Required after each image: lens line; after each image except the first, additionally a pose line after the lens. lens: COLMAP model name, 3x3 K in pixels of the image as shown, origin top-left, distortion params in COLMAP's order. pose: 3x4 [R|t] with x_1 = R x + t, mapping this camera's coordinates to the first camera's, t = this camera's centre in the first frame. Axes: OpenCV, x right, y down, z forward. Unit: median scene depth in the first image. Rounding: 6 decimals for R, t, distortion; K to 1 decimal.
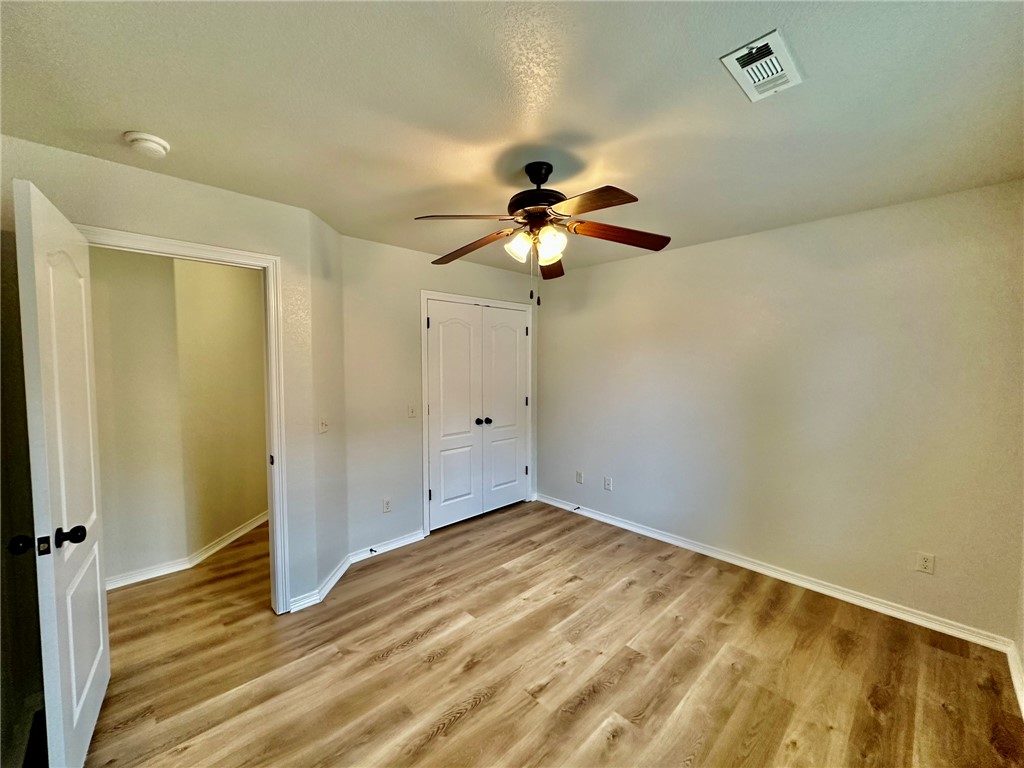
lens RADIAL K [[406.8, 0, 512.0], [0, 406.8, 384.0], [0, 0, 1]] dist [0.001267, -0.000068]
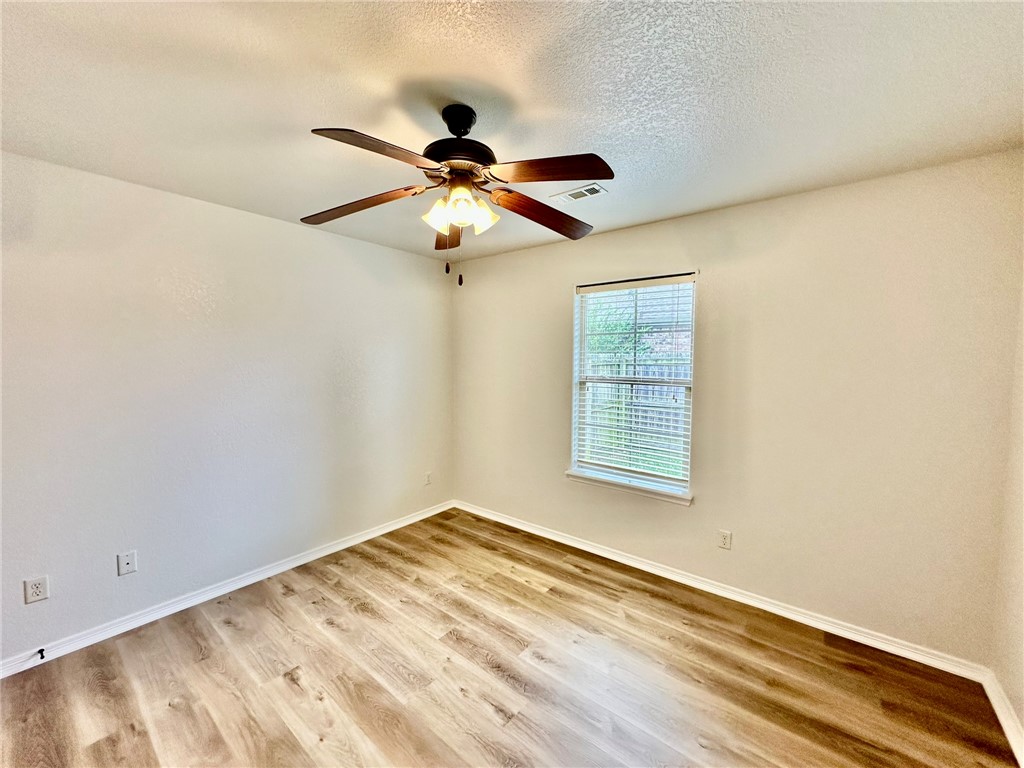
lens RADIAL K [[406.8, 0, 512.0], [0, 406.8, 384.0], [0, 0, 1]] dist [0.001267, -0.000068]
pose [[-0.127375, -0.059520, 0.990067, -0.652287], [0.043880, 0.996882, 0.065575, -0.036778], [-0.990884, 0.051796, -0.124366, 0.858829]]
